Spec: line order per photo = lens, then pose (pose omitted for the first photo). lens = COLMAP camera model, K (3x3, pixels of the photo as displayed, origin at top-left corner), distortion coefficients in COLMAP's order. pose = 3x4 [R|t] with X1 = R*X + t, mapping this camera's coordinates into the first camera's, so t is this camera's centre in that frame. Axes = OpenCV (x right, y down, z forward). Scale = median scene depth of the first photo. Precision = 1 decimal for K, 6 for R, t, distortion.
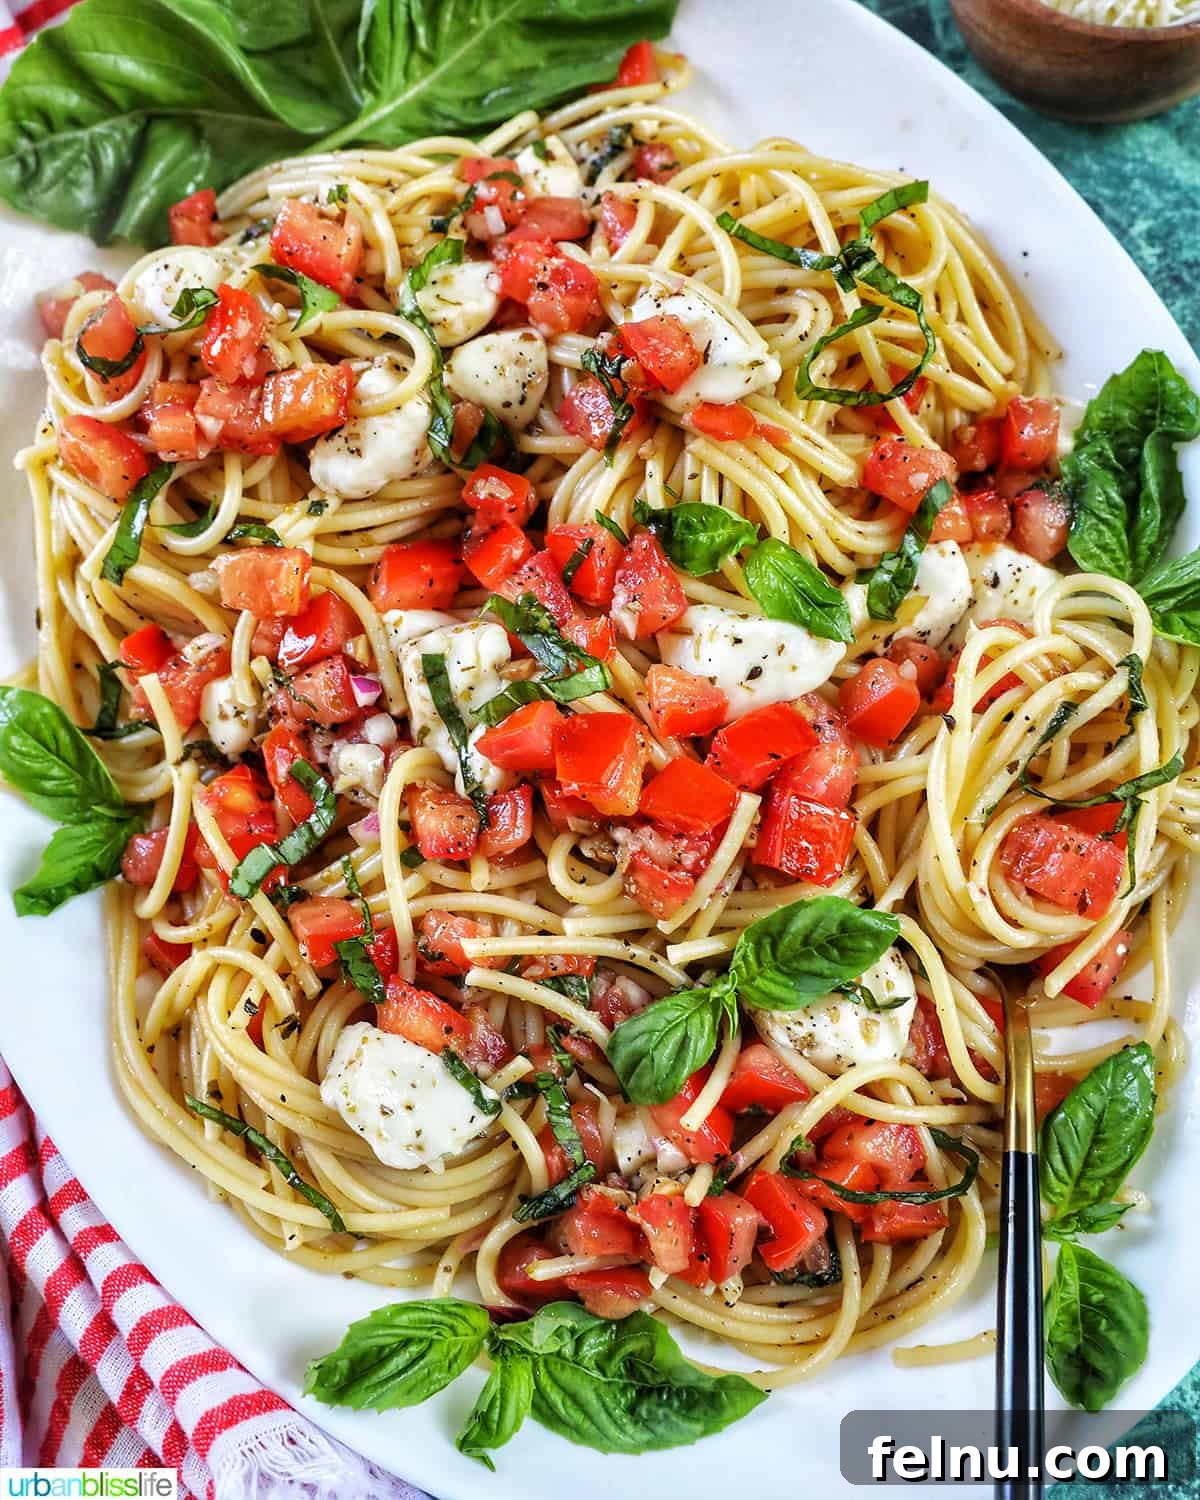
lens RADIAL K [[1697.6, 0, 600.0], [0, 1697.6, 750.0], [0, 0, 1]] dist [-0.075486, 0.056514]
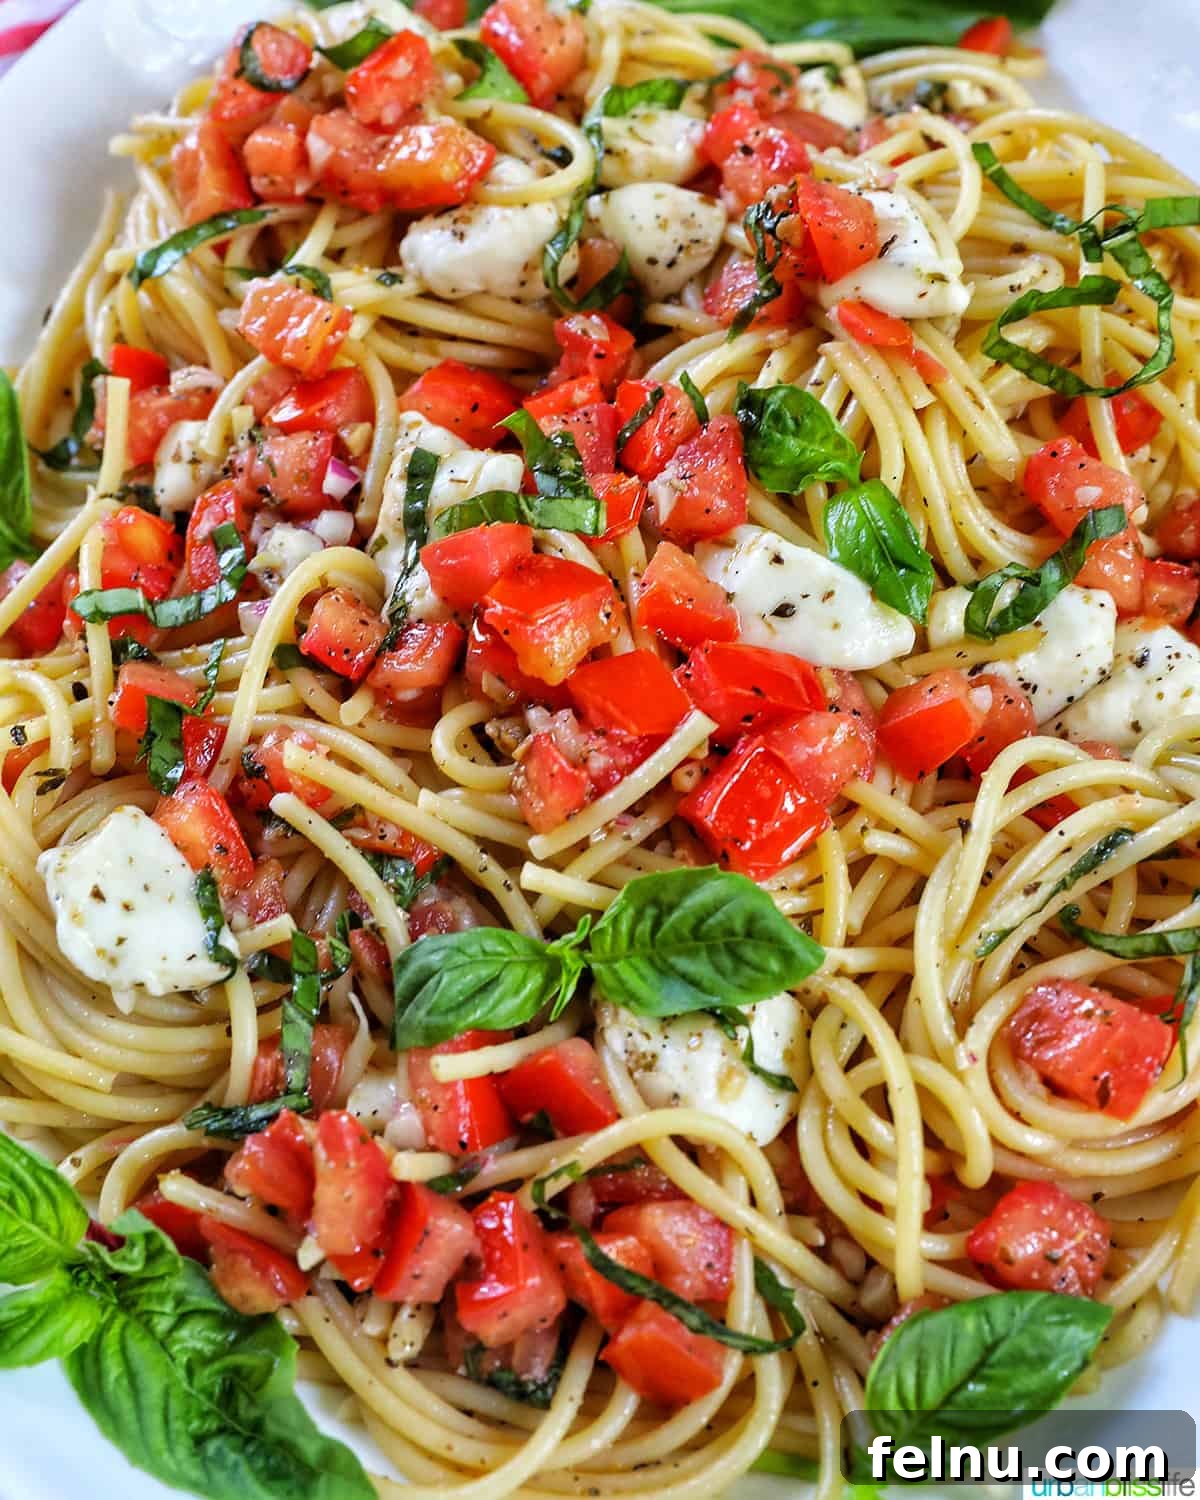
lens RADIAL K [[2218.4, 0, 598.1], [0, 2218.4, 689.0], [0, 0, 1]] dist [-0.051060, -0.037367]
pose [[0.903095, 0.366850, -0.223249, 0.251713], [-0.416955, 0.873485, -0.251341, 0.273841], [0.102800, 0.320070, 0.941800, 0.053871]]
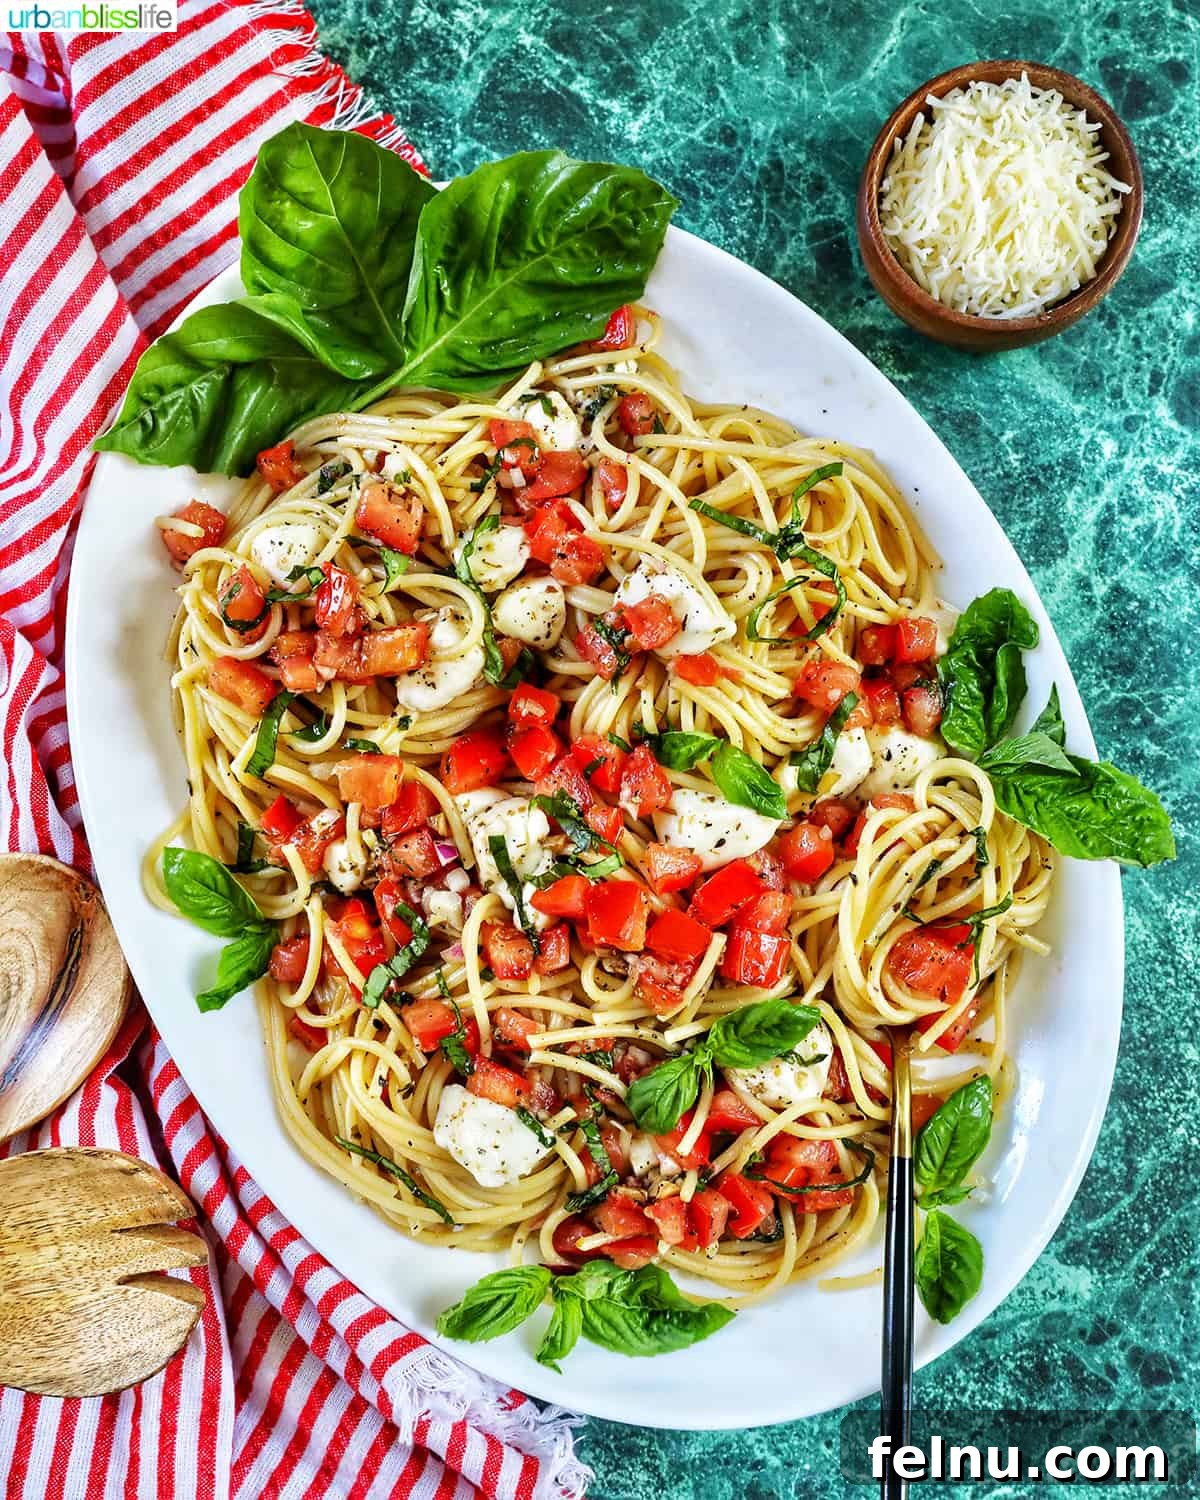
lens RADIAL K [[1986.9, 0, 600.0], [0, 1986.9, 750.0], [0, 0, 1]] dist [-0.016394, -0.019244]
pose [[0.998214, -0.033015, 0.049796, -0.092450], [0.023309, 0.982610, 0.184214, -0.435628], [-0.055012, -0.182724, 0.981624, -0.638654]]
